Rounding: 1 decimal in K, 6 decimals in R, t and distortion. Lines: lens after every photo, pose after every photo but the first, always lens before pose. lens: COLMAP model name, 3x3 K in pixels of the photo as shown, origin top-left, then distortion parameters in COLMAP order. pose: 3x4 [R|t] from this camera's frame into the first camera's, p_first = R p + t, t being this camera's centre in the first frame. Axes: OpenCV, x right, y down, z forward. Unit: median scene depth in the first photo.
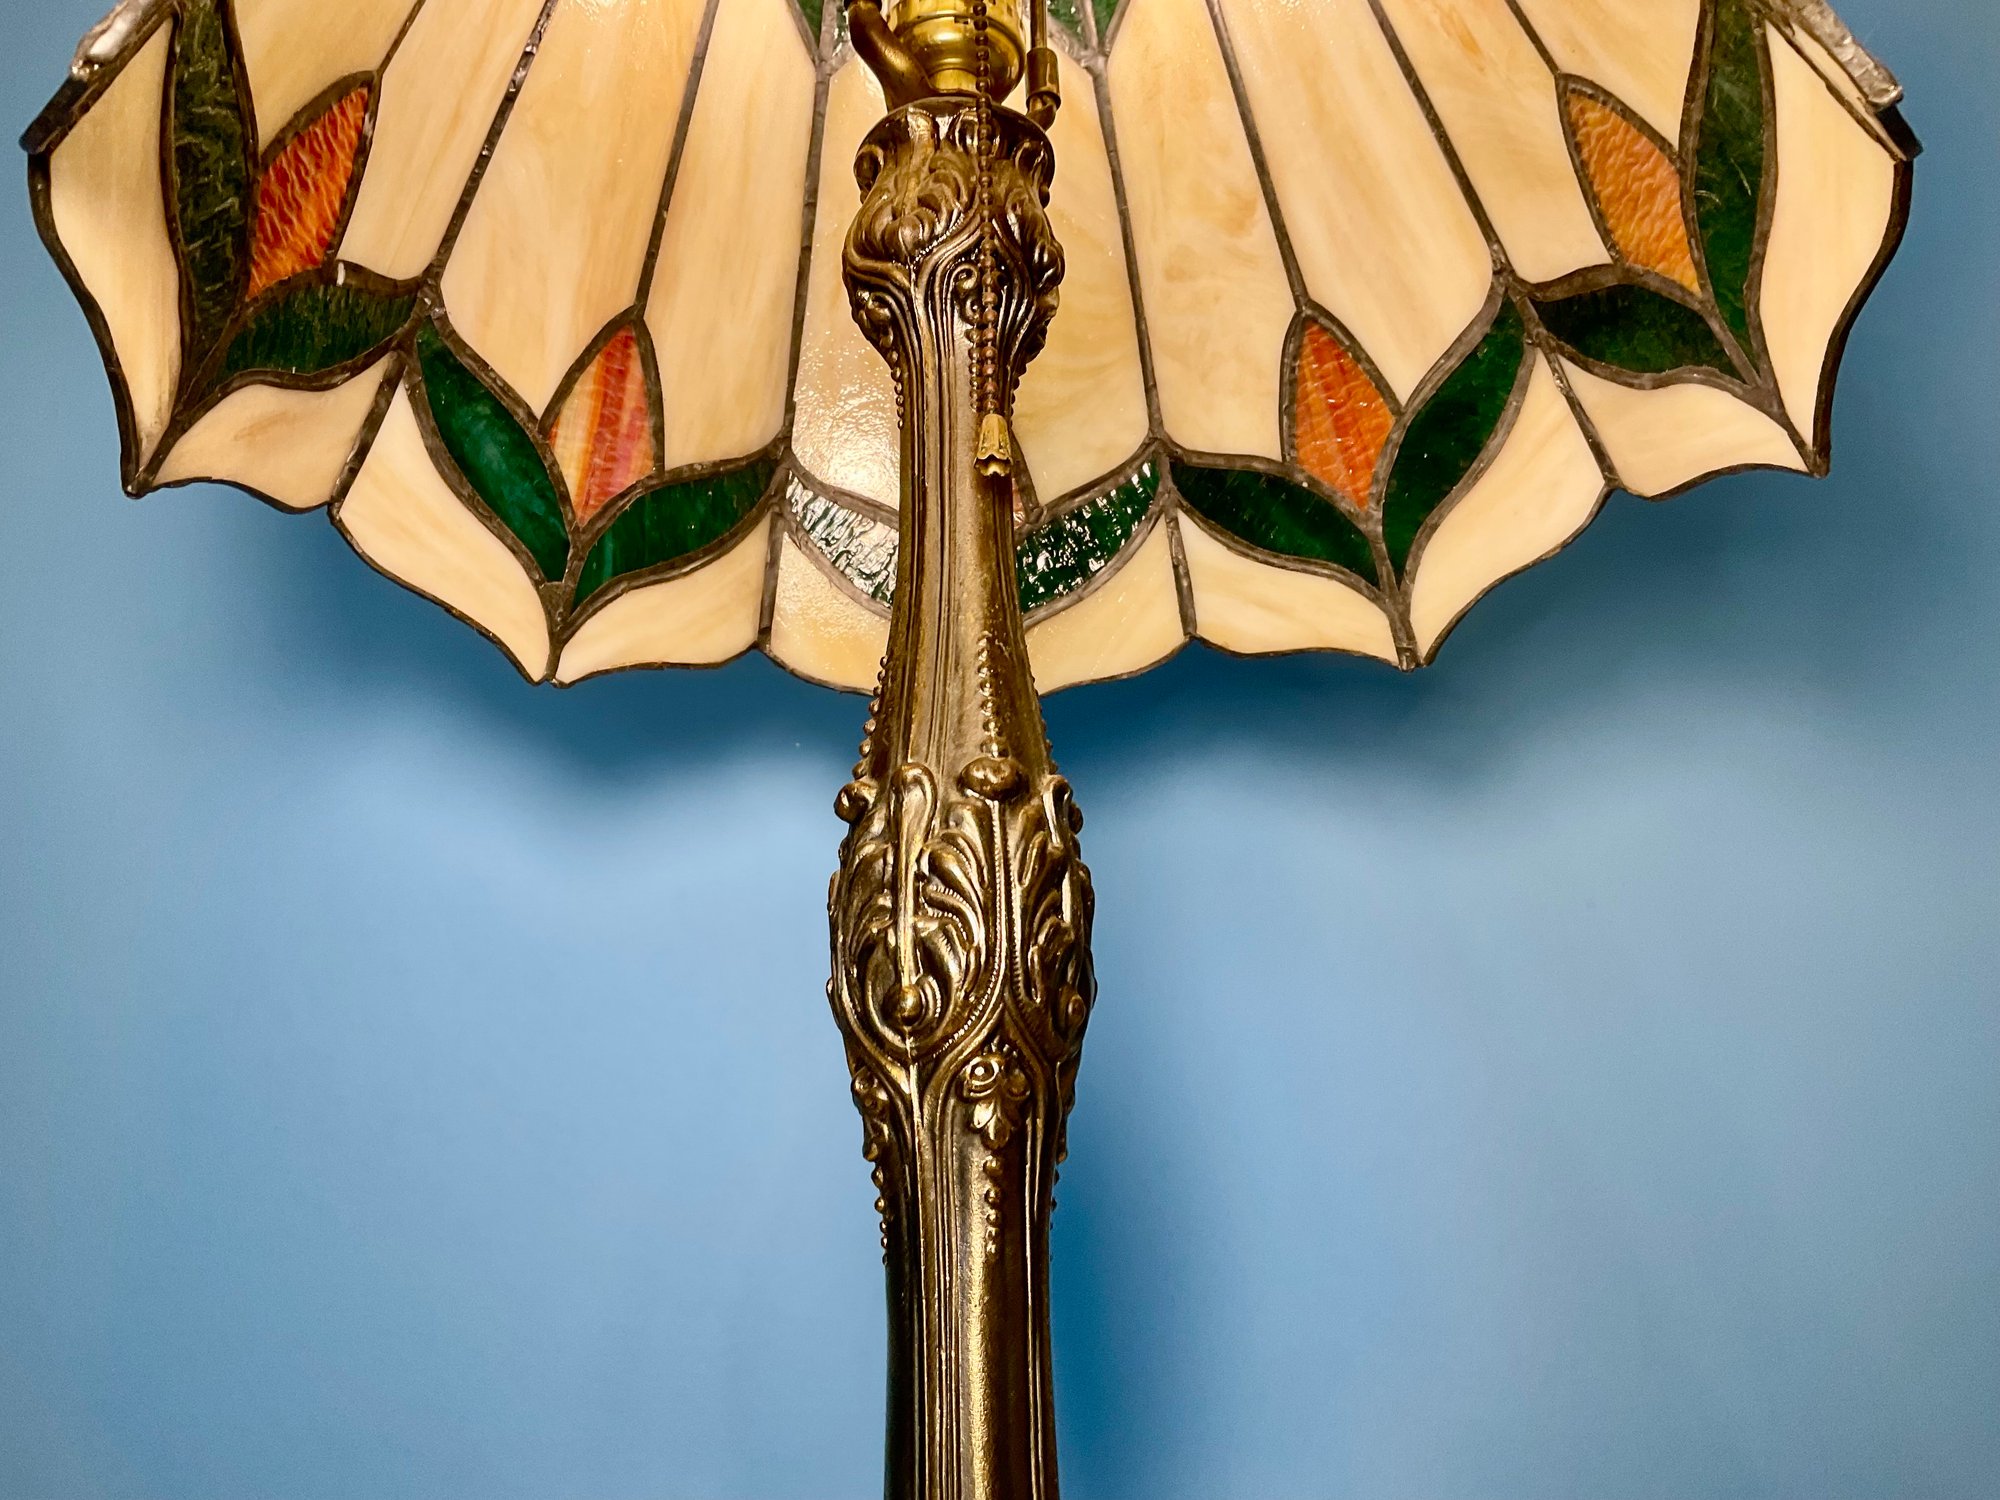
lens RADIAL K [[1682.3, 0, 1001.7], [0, 1682.3, 721.3], [0, 0, 1]] dist [0.051883, -0.001256]
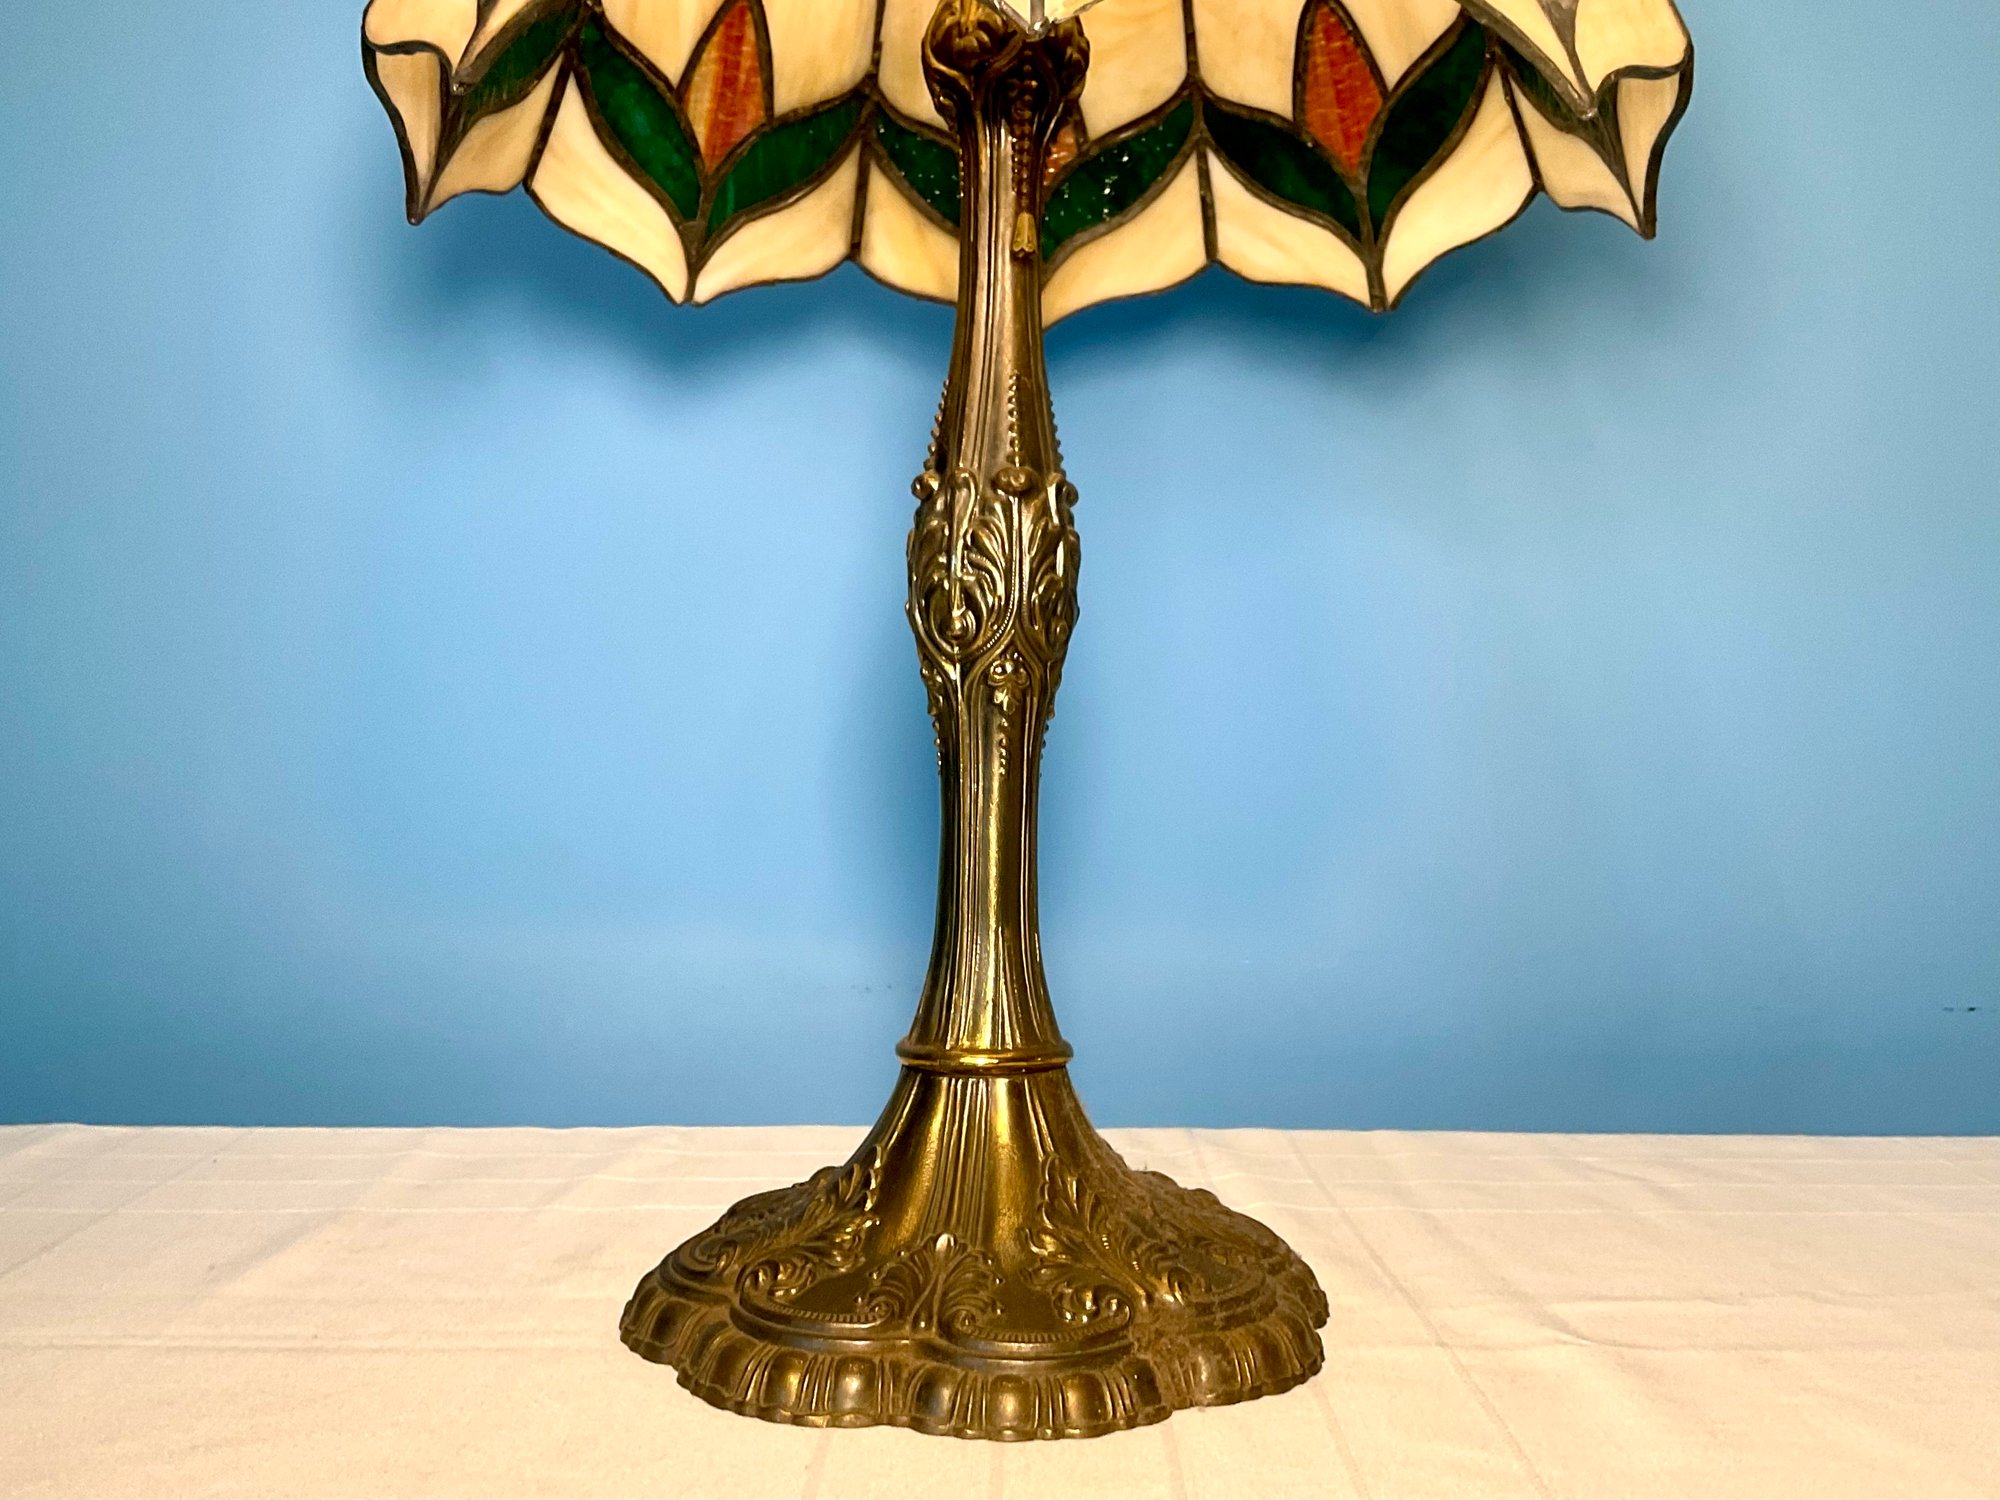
lens RADIAL K [[1816.9, 0, 1048.8], [0, 1816.9, 750.7], [0, 0, 1]] dist [0.009277, 0.001188]
pose [[0.998912, 0.043781, -0.016057, 0.055951], [-0.035713, 0.939633, 0.340316, -0.266353], [0.029987, -0.339372, 0.940174, -0.564283]]
